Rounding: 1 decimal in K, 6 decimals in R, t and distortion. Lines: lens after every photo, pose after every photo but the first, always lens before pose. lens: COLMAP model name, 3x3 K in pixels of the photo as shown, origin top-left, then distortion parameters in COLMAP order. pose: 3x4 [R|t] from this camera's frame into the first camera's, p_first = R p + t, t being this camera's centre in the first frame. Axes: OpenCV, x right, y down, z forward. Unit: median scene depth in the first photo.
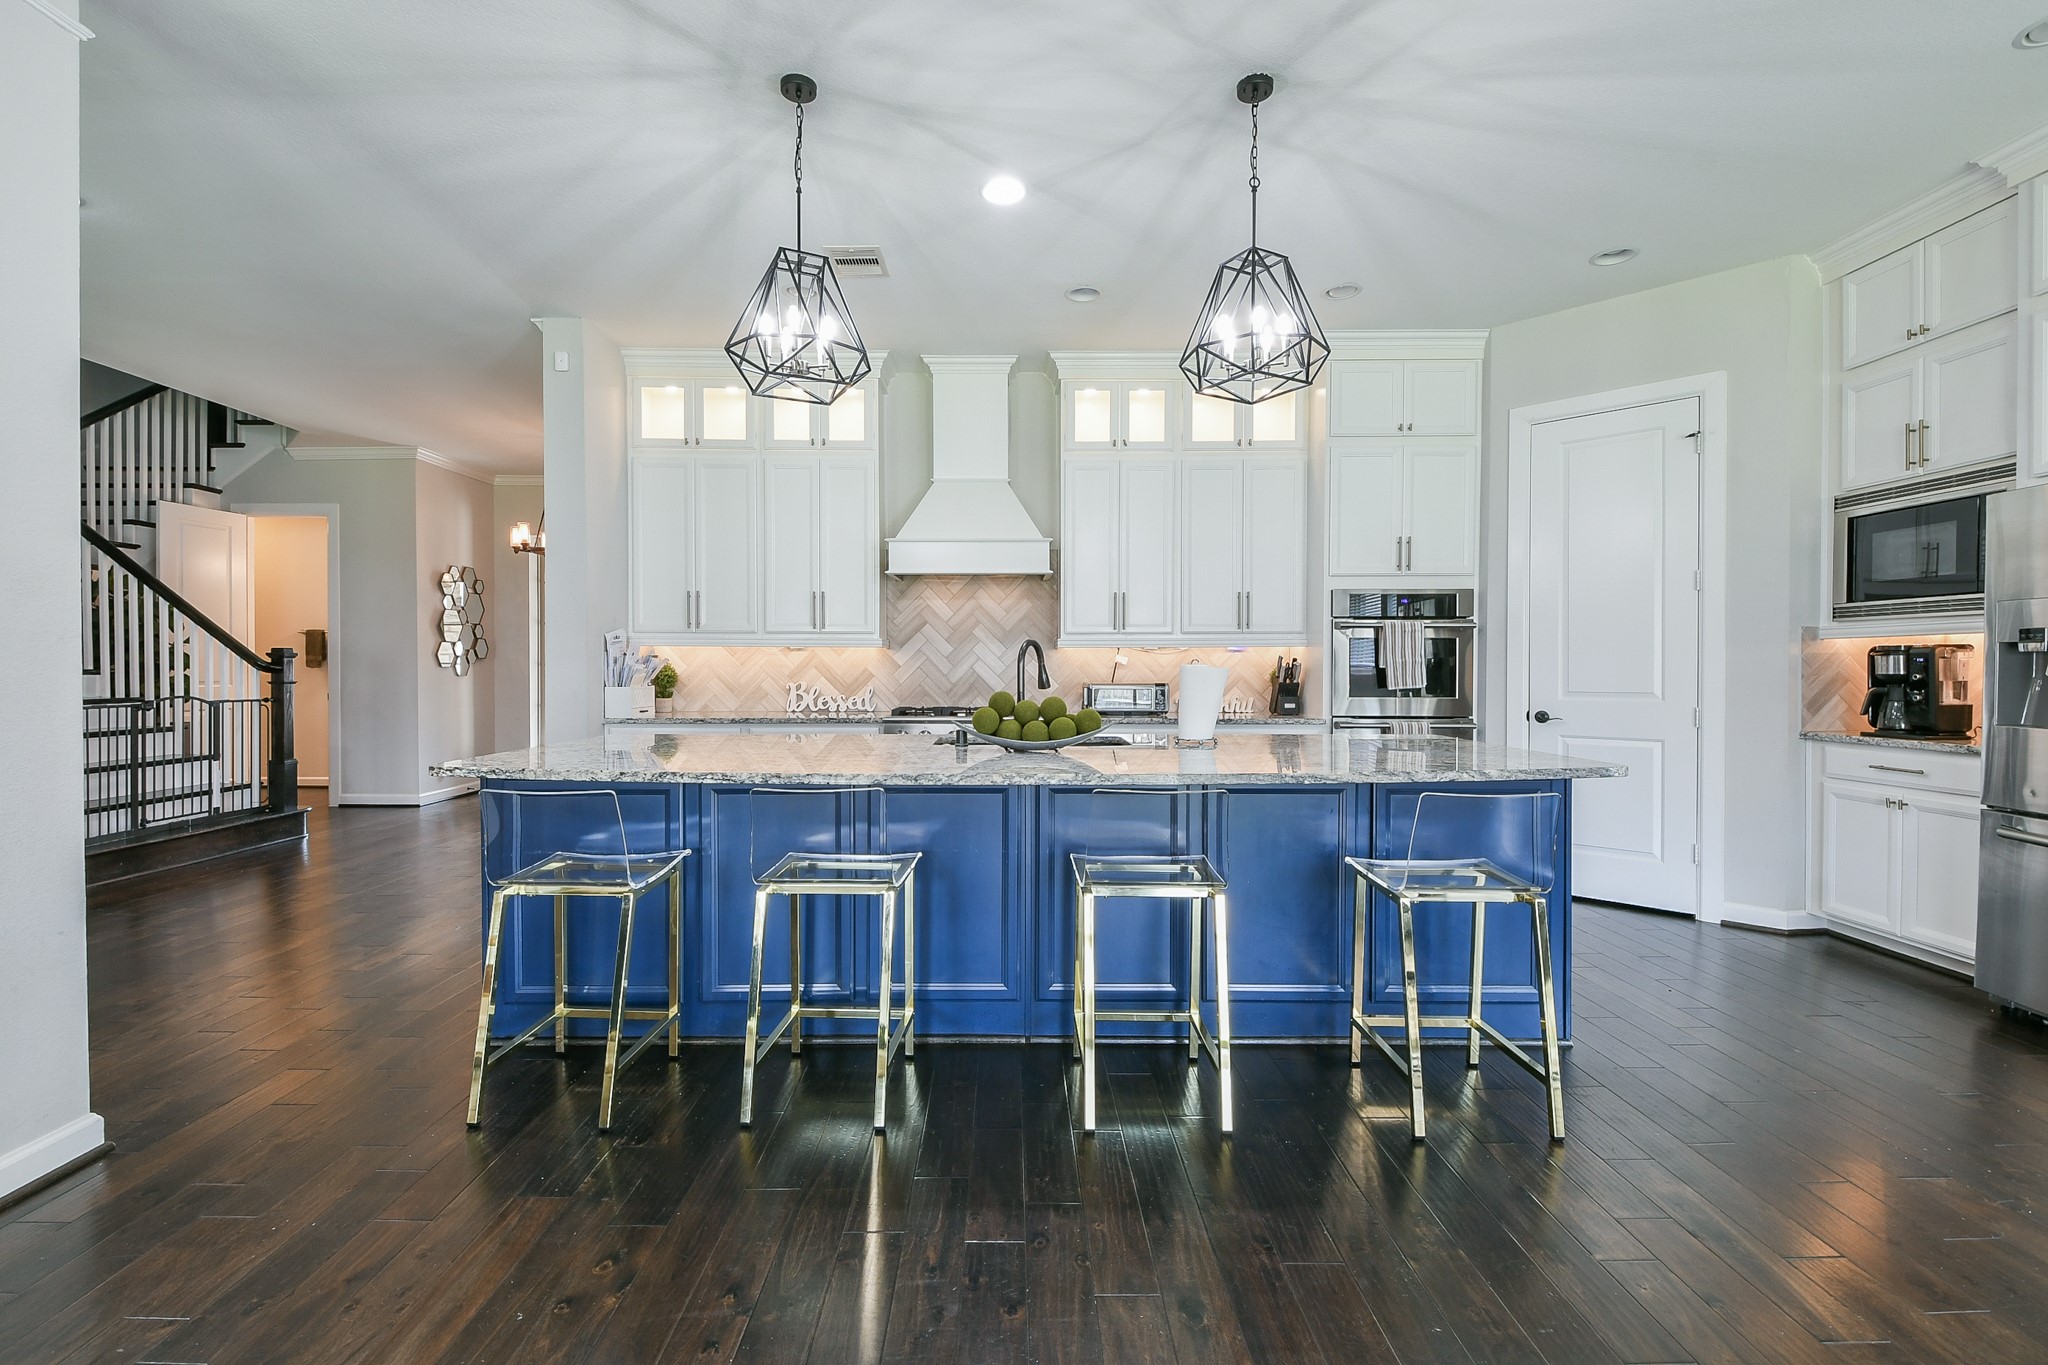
lens RADIAL K [[895.8, 0, 1010.6], [0, 895.8, 674.4], [0, 0, 1]] dist [0.035209, -0.030416]
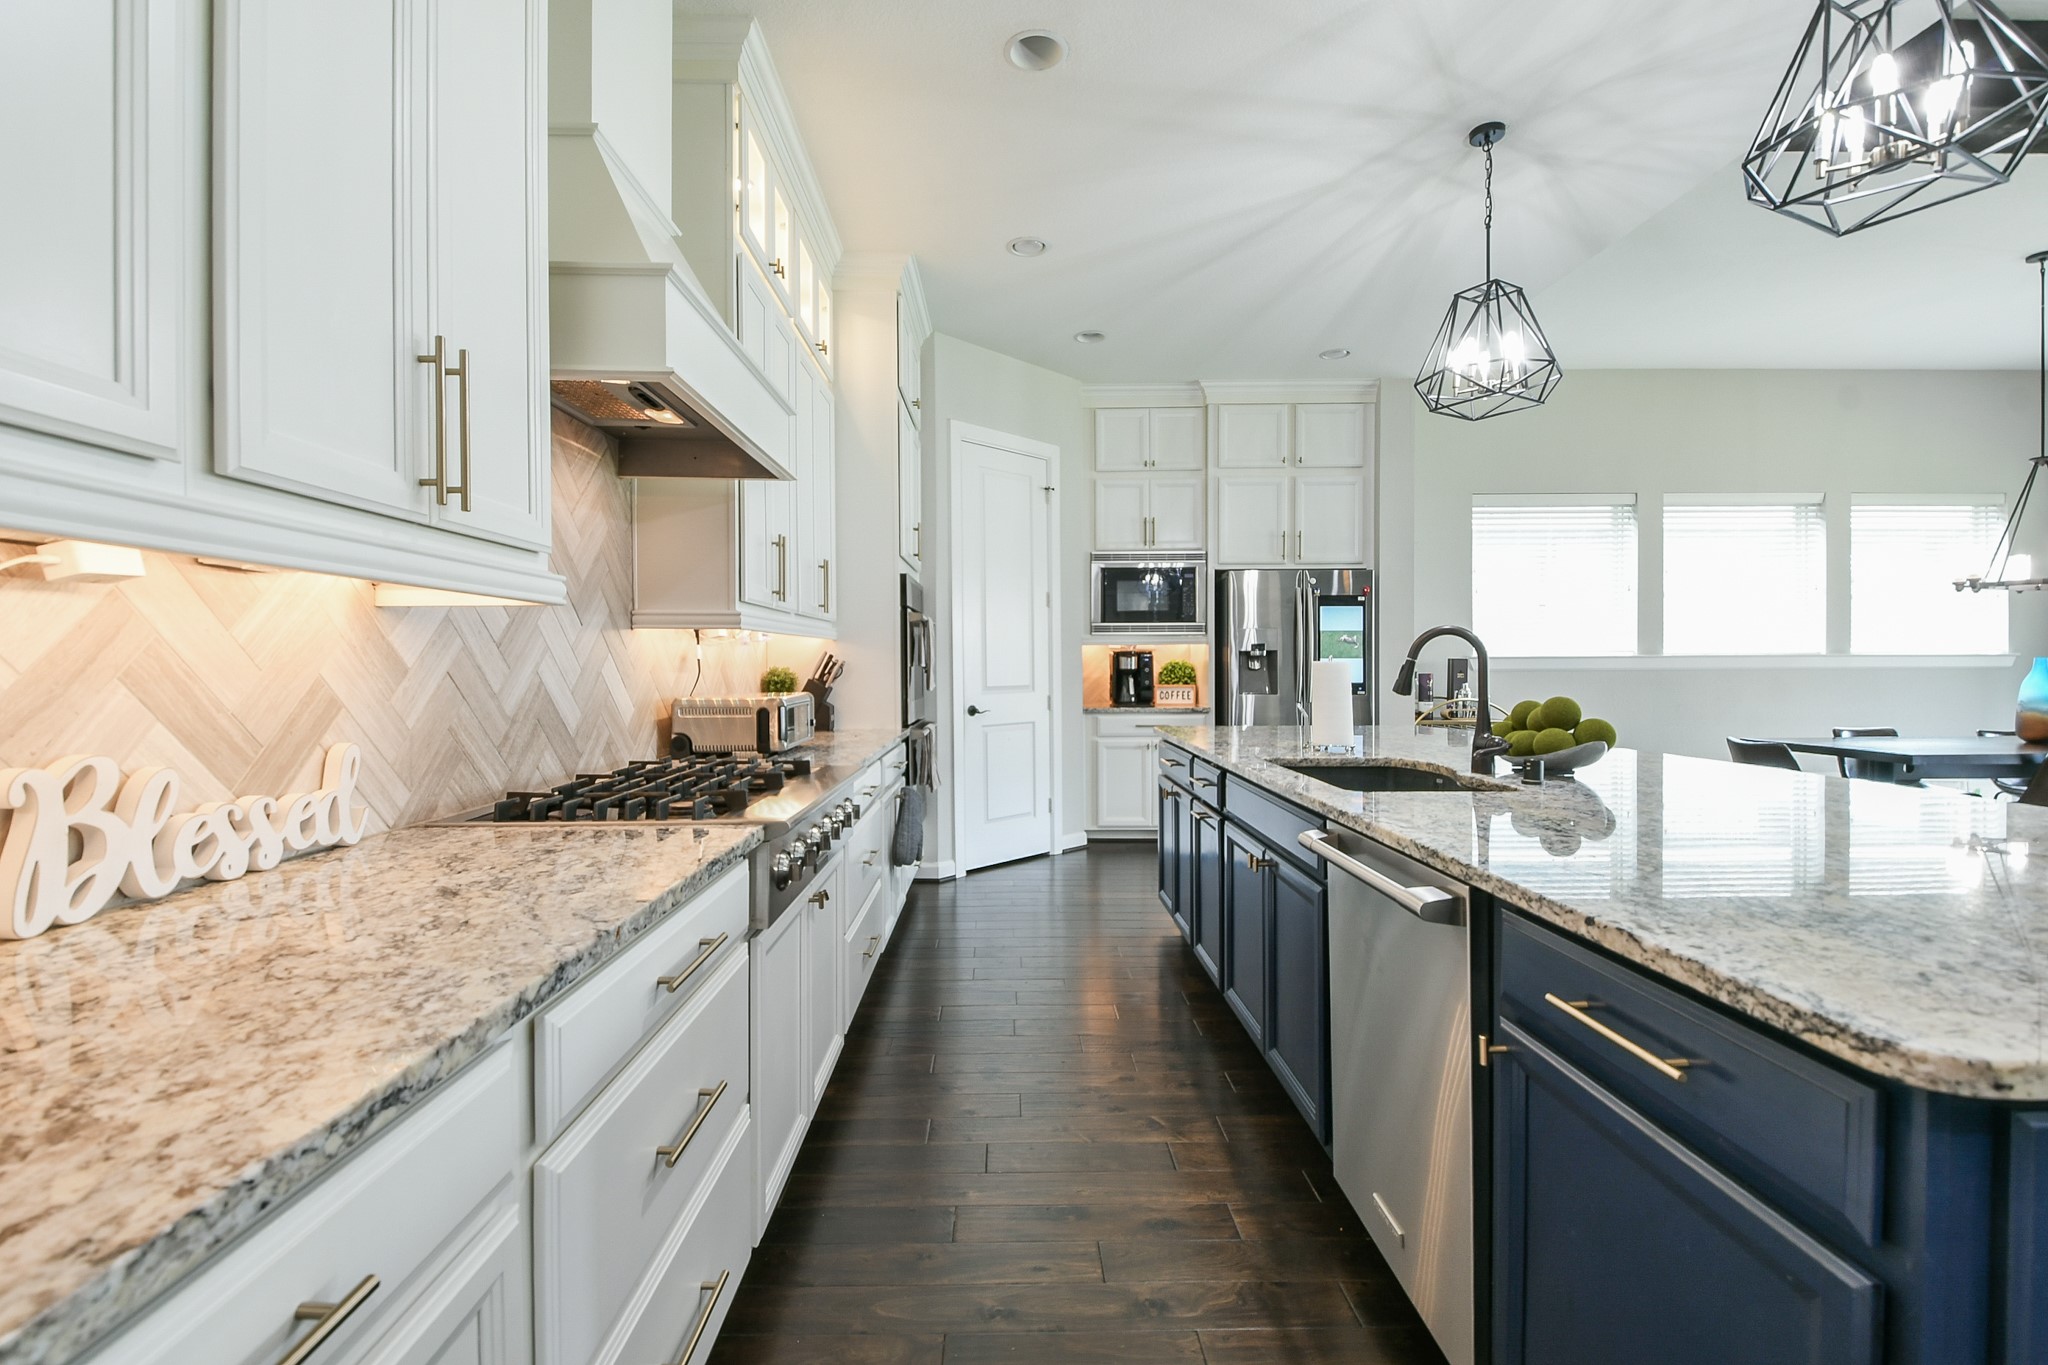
lens RADIAL K [[895.8, 0, 1010.6], [0, 895.8, 674.4], [0, 0, 1]] dist [0.035209, -0.030416]
pose [[-0.002349, -0.010365, 0.999944, -0.469472], [0.013248, 0.999858, 0.010395, -0.006926], [-0.999909, 0.013271, -0.002211, 0.897400]]
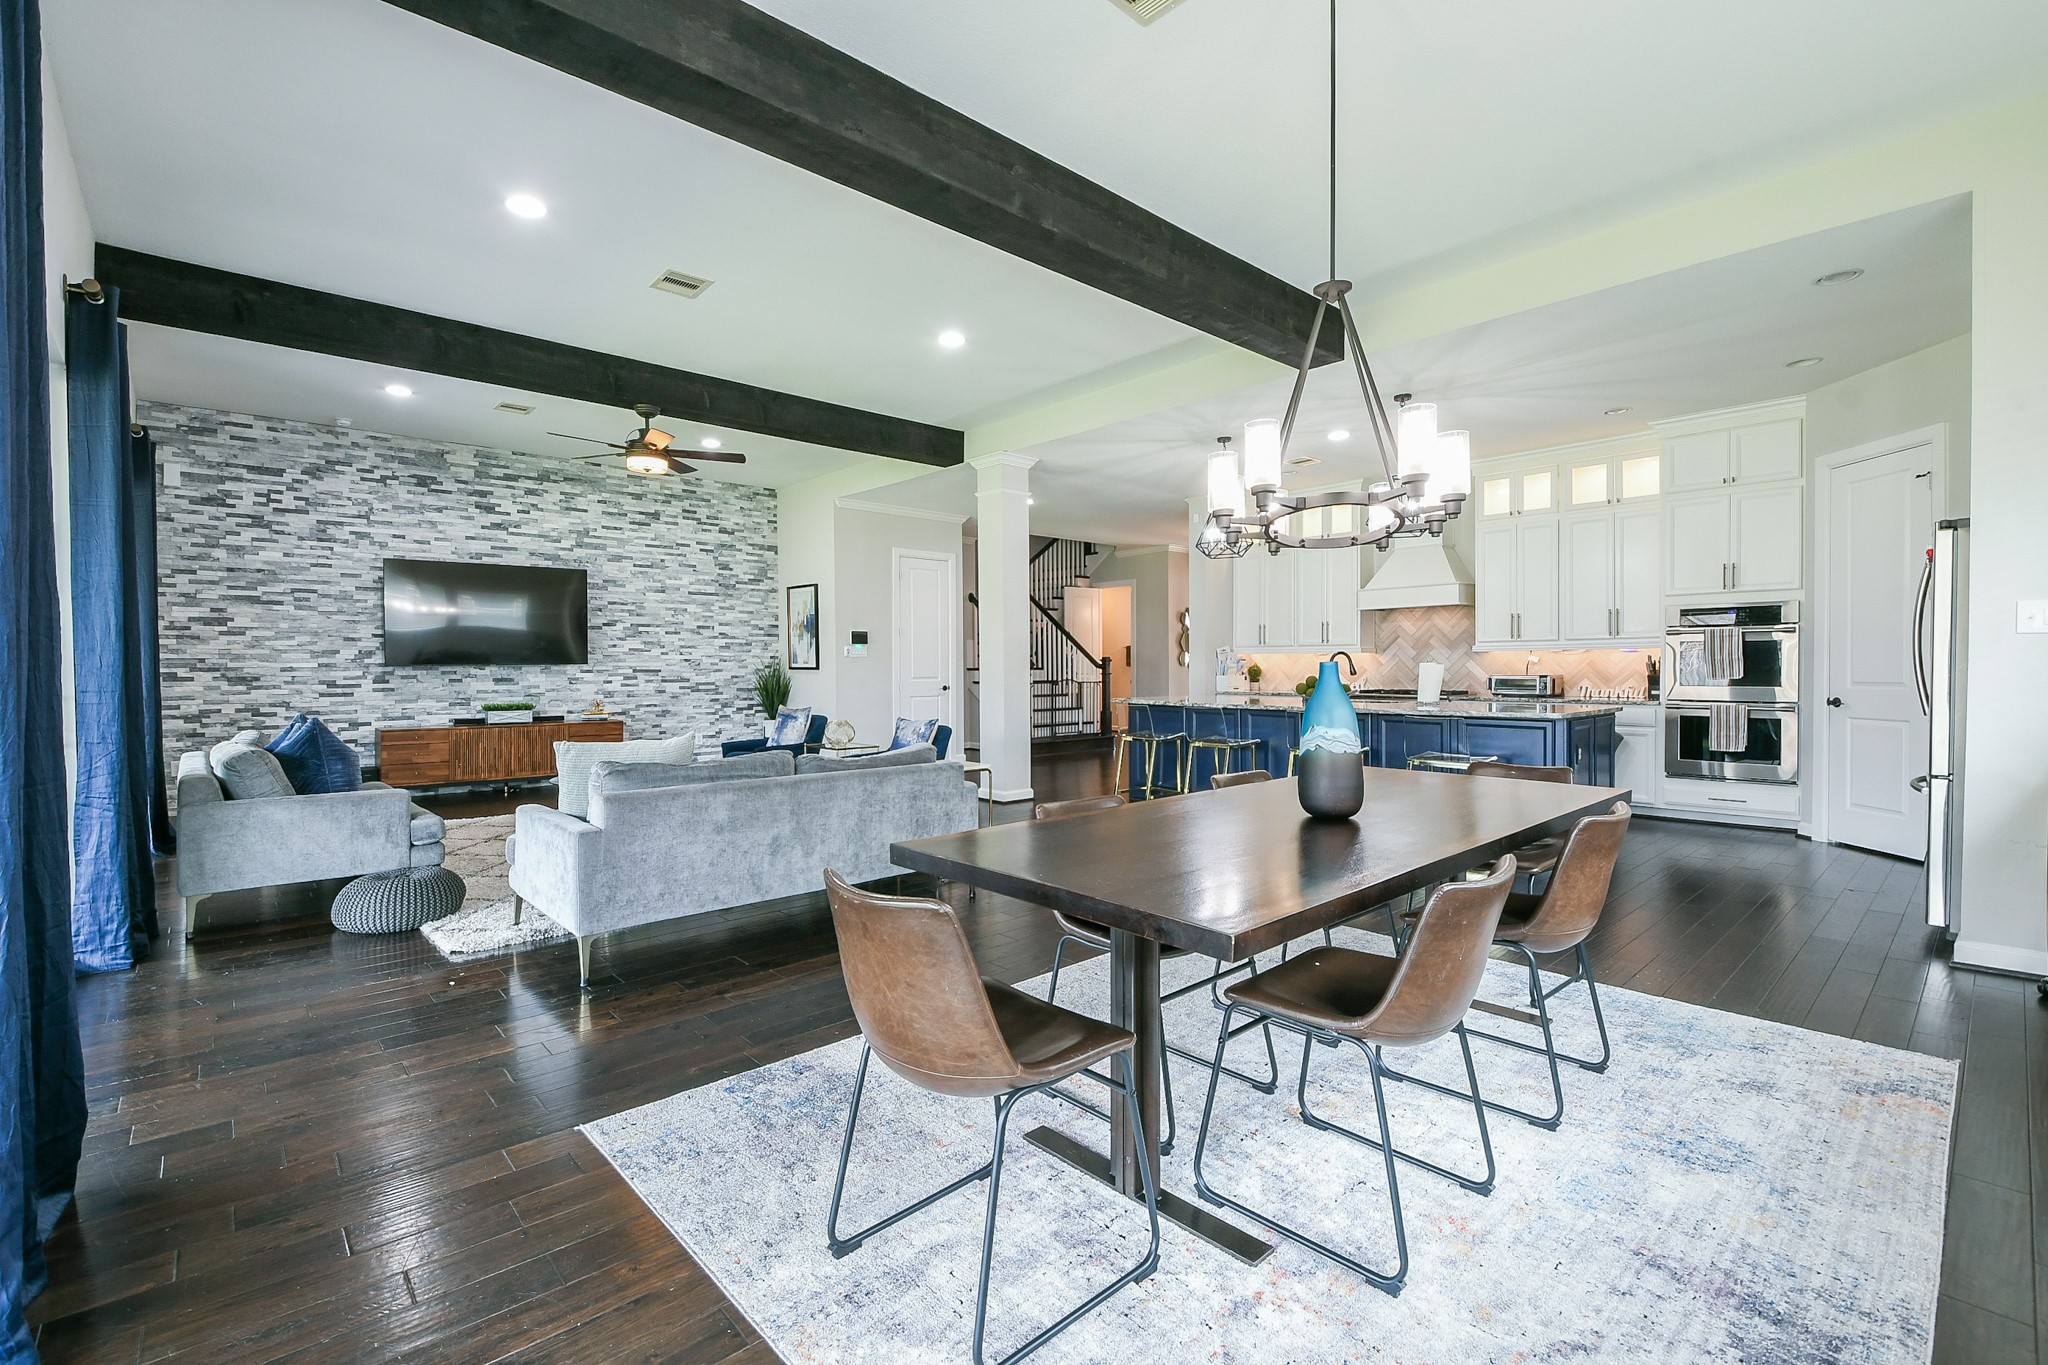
lens RADIAL K [[899.3, 0, 1013.3], [0, 899.3, 676.9], [0, 0, 1]] dist [0.048175, -0.041269]
pose [[0.667383, 0.005117, -0.744697, 0.720918], [-0.001996, 0.999985, 0.005083, 0.007500], [0.744712, -0.001906, 0.667383, -0.652540]]
